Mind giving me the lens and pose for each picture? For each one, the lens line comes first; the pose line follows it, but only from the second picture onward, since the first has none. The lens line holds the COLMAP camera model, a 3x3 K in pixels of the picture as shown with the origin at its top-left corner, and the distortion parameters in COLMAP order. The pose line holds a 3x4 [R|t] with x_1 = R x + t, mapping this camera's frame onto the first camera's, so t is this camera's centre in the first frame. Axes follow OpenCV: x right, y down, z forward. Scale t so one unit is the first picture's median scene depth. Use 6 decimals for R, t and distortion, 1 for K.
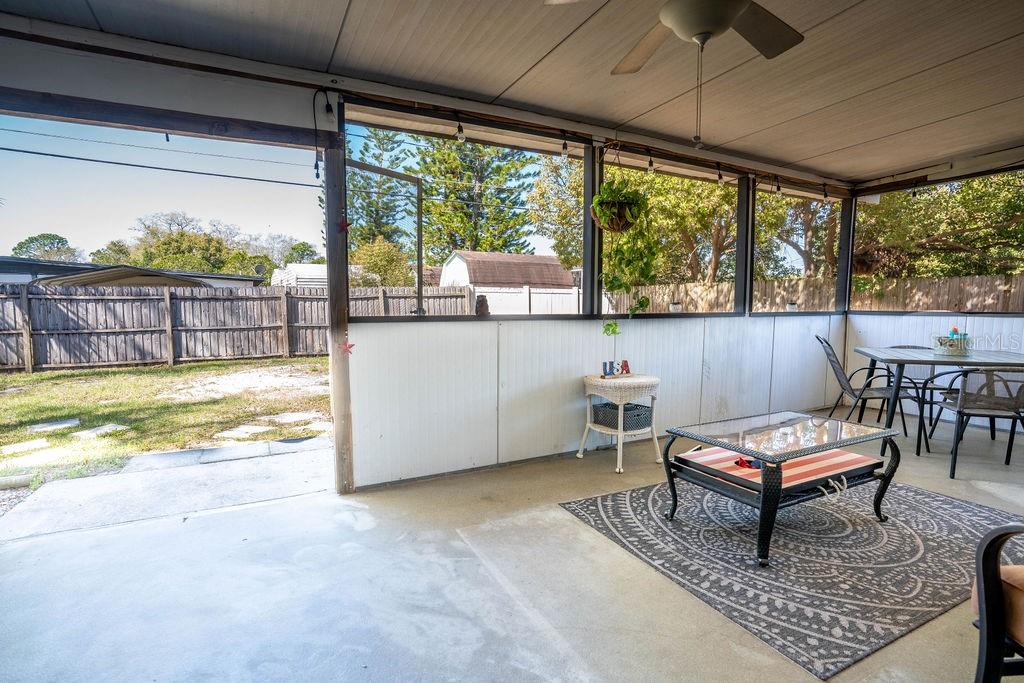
lens RADIAL K [[512.9, 0, 508.2], [0, 512.9, 347.2], [0, 0, 1]] dist [-0.072196, 0.032959]
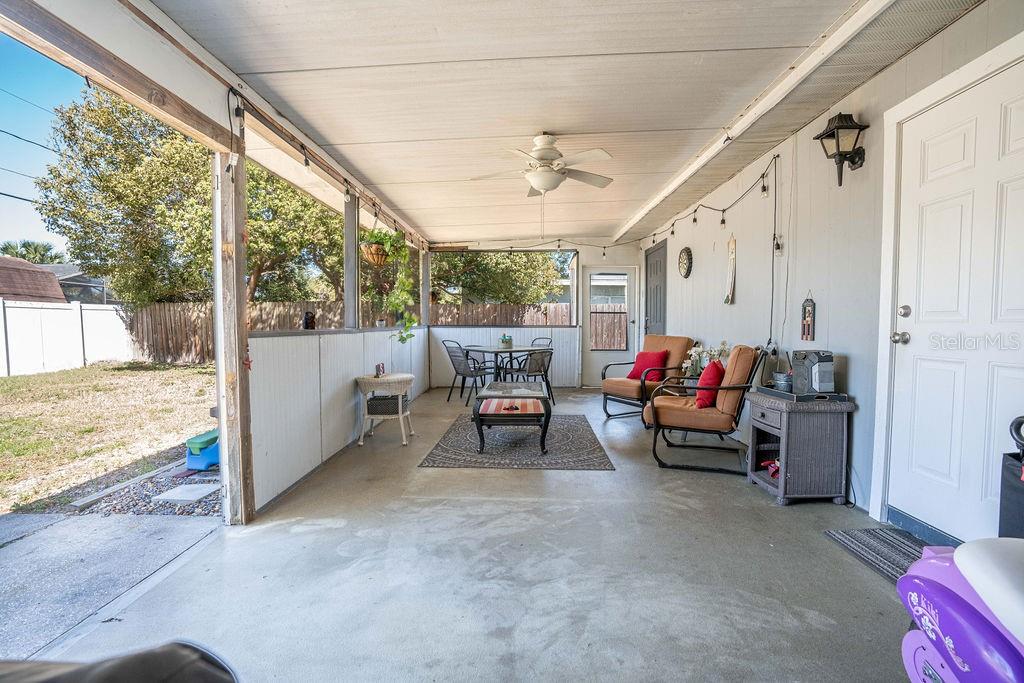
lens RADIAL K [[512.9, 0, 508.2], [0, 512.9, 347.2], [0, 0, 1]] dist [-0.072196, 0.032959]
pose [[0.444711, -0.042504, 0.894665, -0.983132], [0.073315, 0.997249, 0.010935, -0.007930], [-0.892669, 0.060729, 0.446604, 0.151930]]
